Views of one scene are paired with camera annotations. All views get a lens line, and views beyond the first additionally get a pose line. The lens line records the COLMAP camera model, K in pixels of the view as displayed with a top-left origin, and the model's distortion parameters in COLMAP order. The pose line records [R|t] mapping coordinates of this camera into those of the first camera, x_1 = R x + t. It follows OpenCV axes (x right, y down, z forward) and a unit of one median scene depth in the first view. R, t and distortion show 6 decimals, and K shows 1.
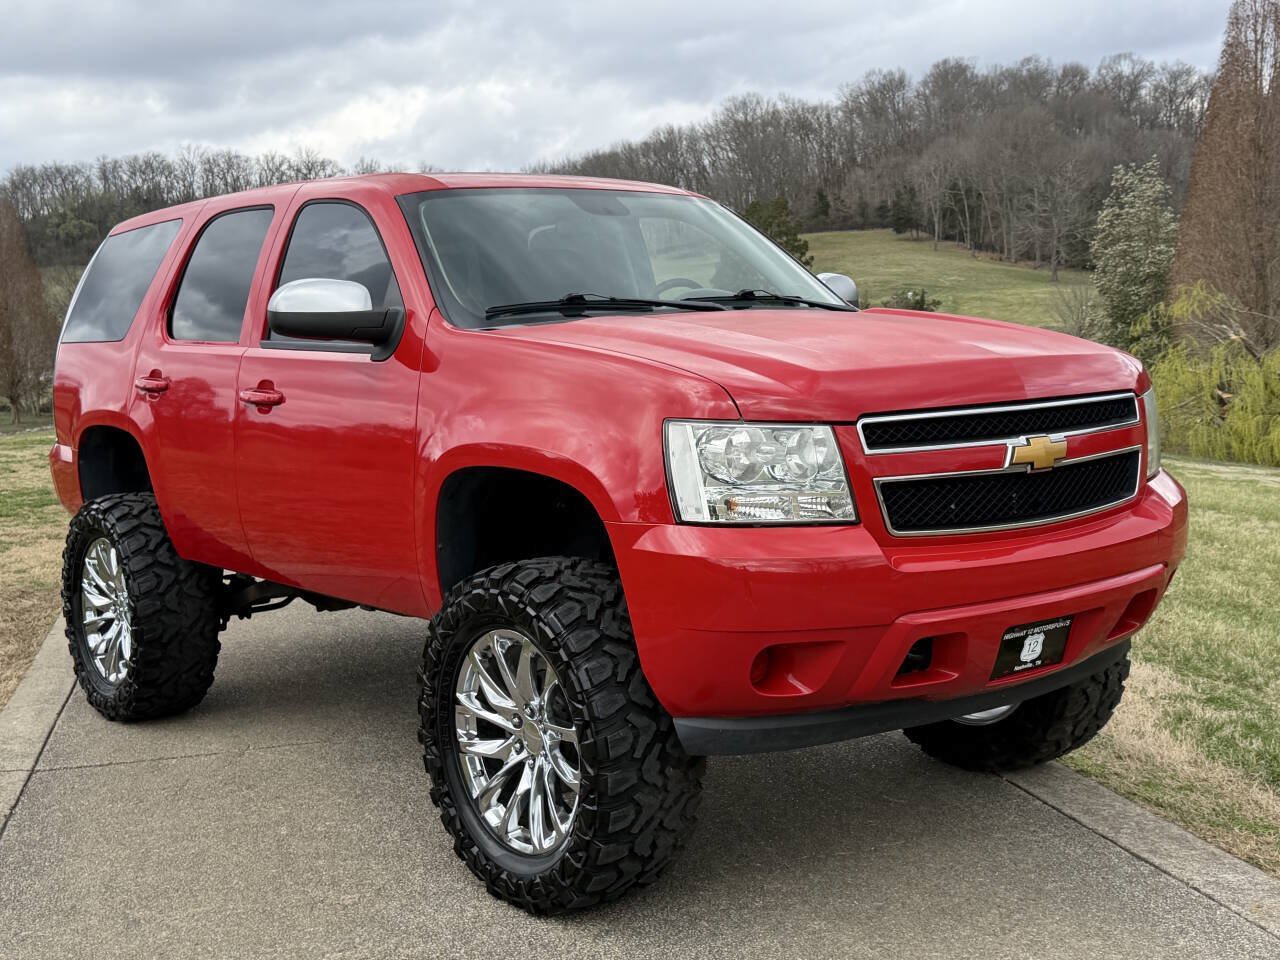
lens RADIAL K [[1587.0, 0, 639.8], [0, 1587.0, 480.7], [0, 0, 1]] dist [0.091180, 0.000000]
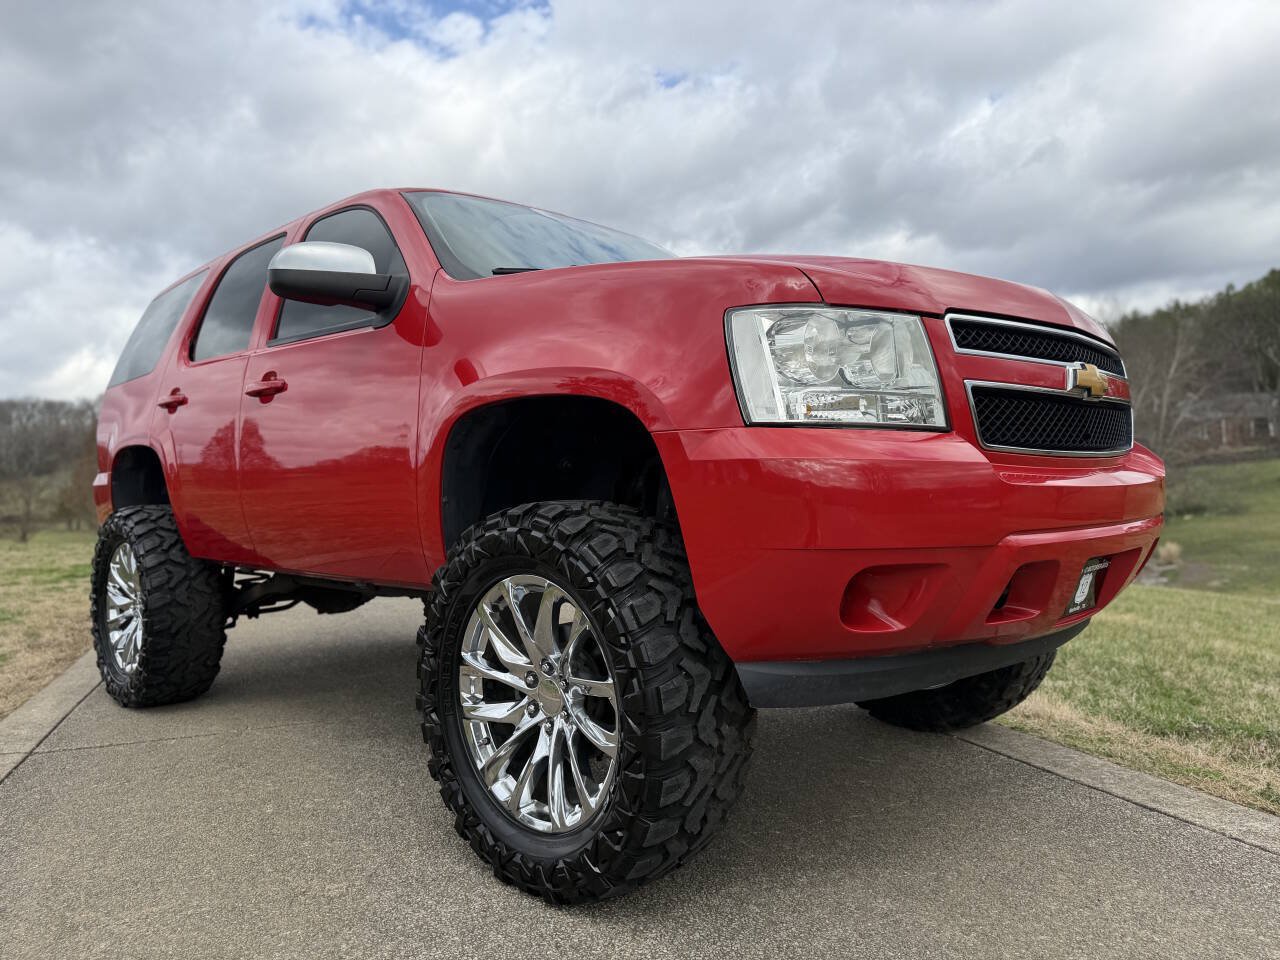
lens RADIAL K [[924.9, 0, 641.1], [0, 924.9, 479.1], [0, 0, 1]] dist [0.008481, -0.014911]
pose [[0.992536, 0.008784, 0.121639, -0.071939], [0.004277, 0.994282, -0.106699, 0.084250], [-0.121881, 0.106423, 0.986823, 0.415340]]
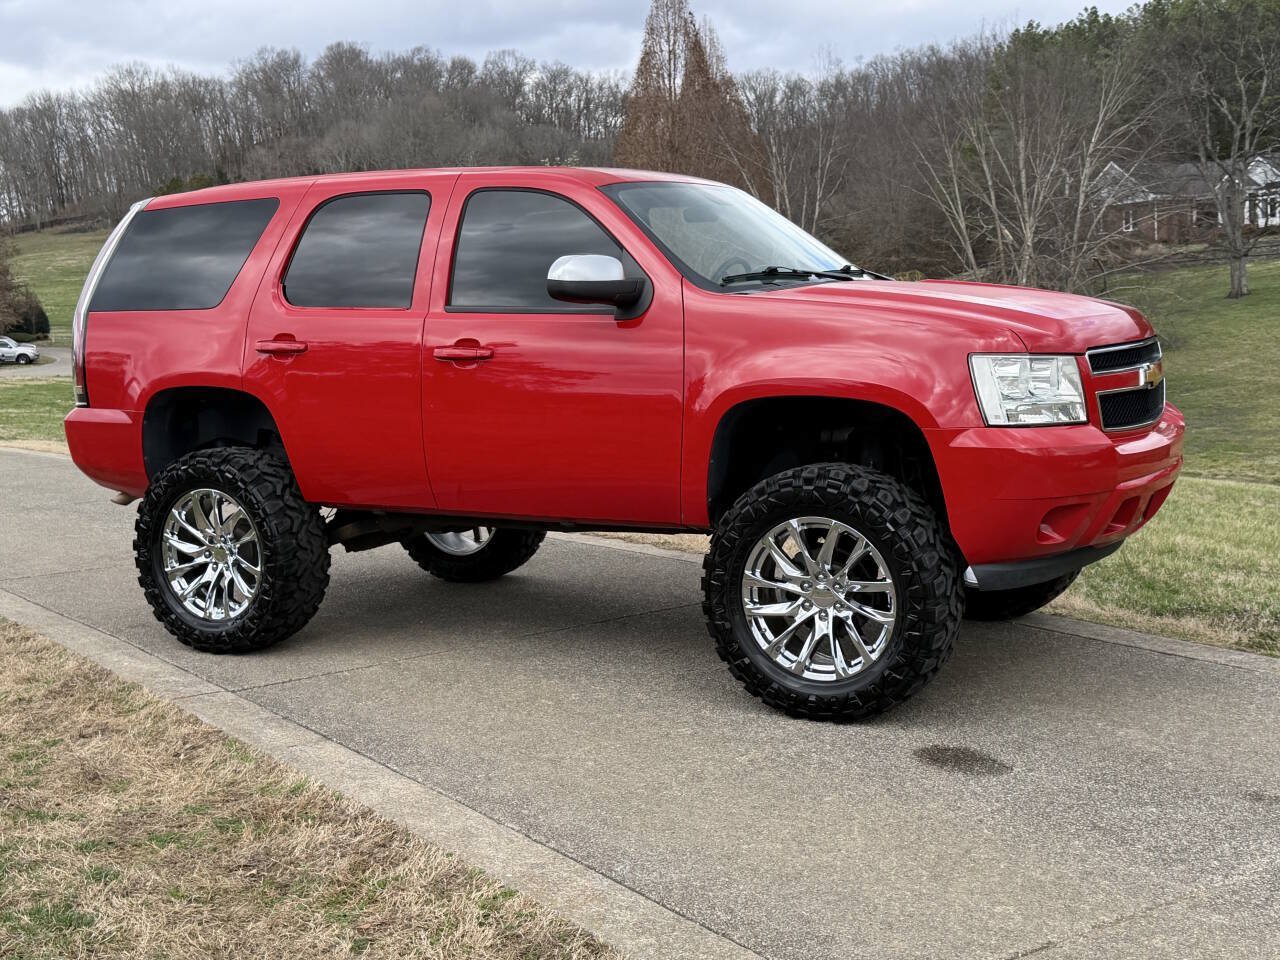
lens RADIAL K [[1587.0, 0, 646.4], [0, 1587.0, 484.9], [0, 0, 1]] dist [0.091180, 0.000000]
pose [[0.927621, -0.042599, 0.371085, -0.621093], [0.037839, 0.999082, 0.020102, 0.030570], [-0.371601, -0.004605, 0.928381, -0.167609]]
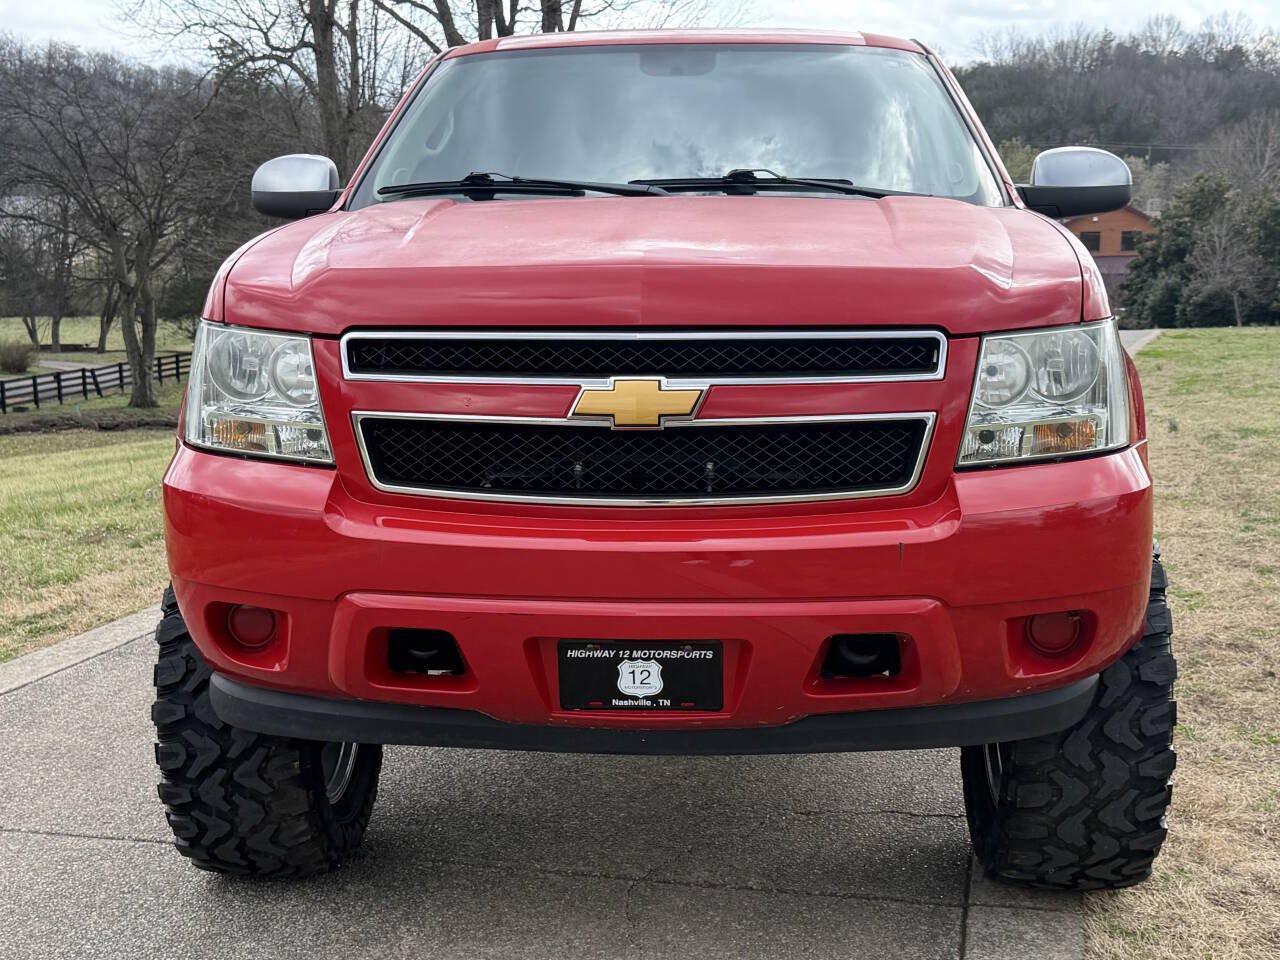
lens RADIAL K [[1728.3, 0, 629.5], [0, 1728.3, 479.8], [0, 0, 1]] dist [0.108972, 0.000000]
pose [[0.743327, 0.120802, -0.657930, 0.634482], [-0.088621, 0.992673, 0.082140, -0.038910], [0.663032, -0.002751, 0.748586, 0.366256]]
